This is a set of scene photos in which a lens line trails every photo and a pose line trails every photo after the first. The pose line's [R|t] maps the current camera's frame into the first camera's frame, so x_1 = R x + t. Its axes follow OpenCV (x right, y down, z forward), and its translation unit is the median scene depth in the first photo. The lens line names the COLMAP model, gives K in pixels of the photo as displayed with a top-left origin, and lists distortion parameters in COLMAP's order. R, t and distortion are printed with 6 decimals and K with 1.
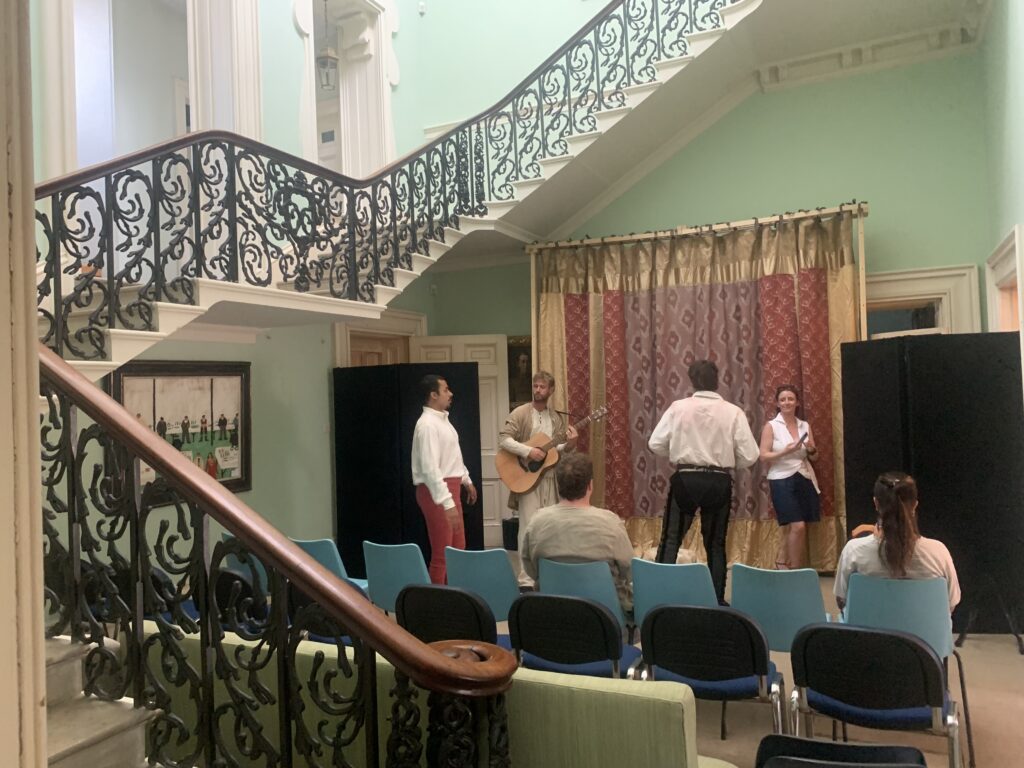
lens RADIAL K [[781.0, 0, 512.0], [0, 781.0, 384.0], [0, 0, 1]] dist [0.109622, -0.001568]
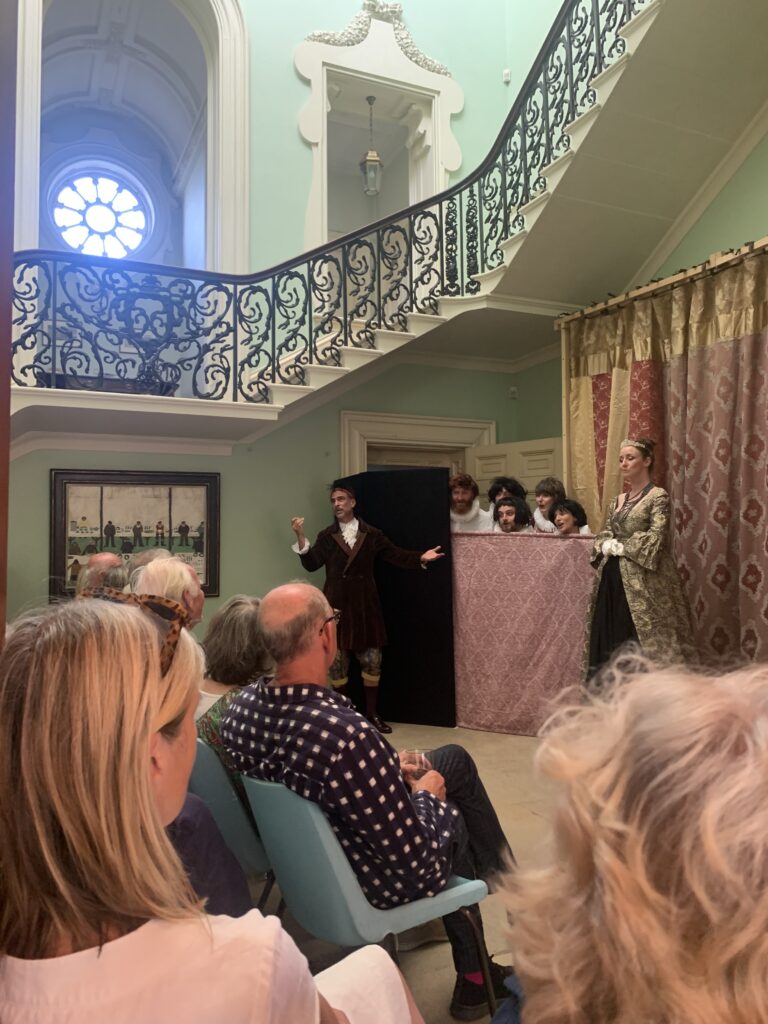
lens RADIAL K [[801.6, 0, 384.0], [0, 801.6, 512.0], [0, 0, 1]] dist [0.053672, 0.000583]
pose [[0.768196, -0.006280, -0.640184, 0.564876], [-0.006892, 0.999813, -0.018078, 0.045402], [0.640178, 0.018299, 0.768009, 0.366857]]
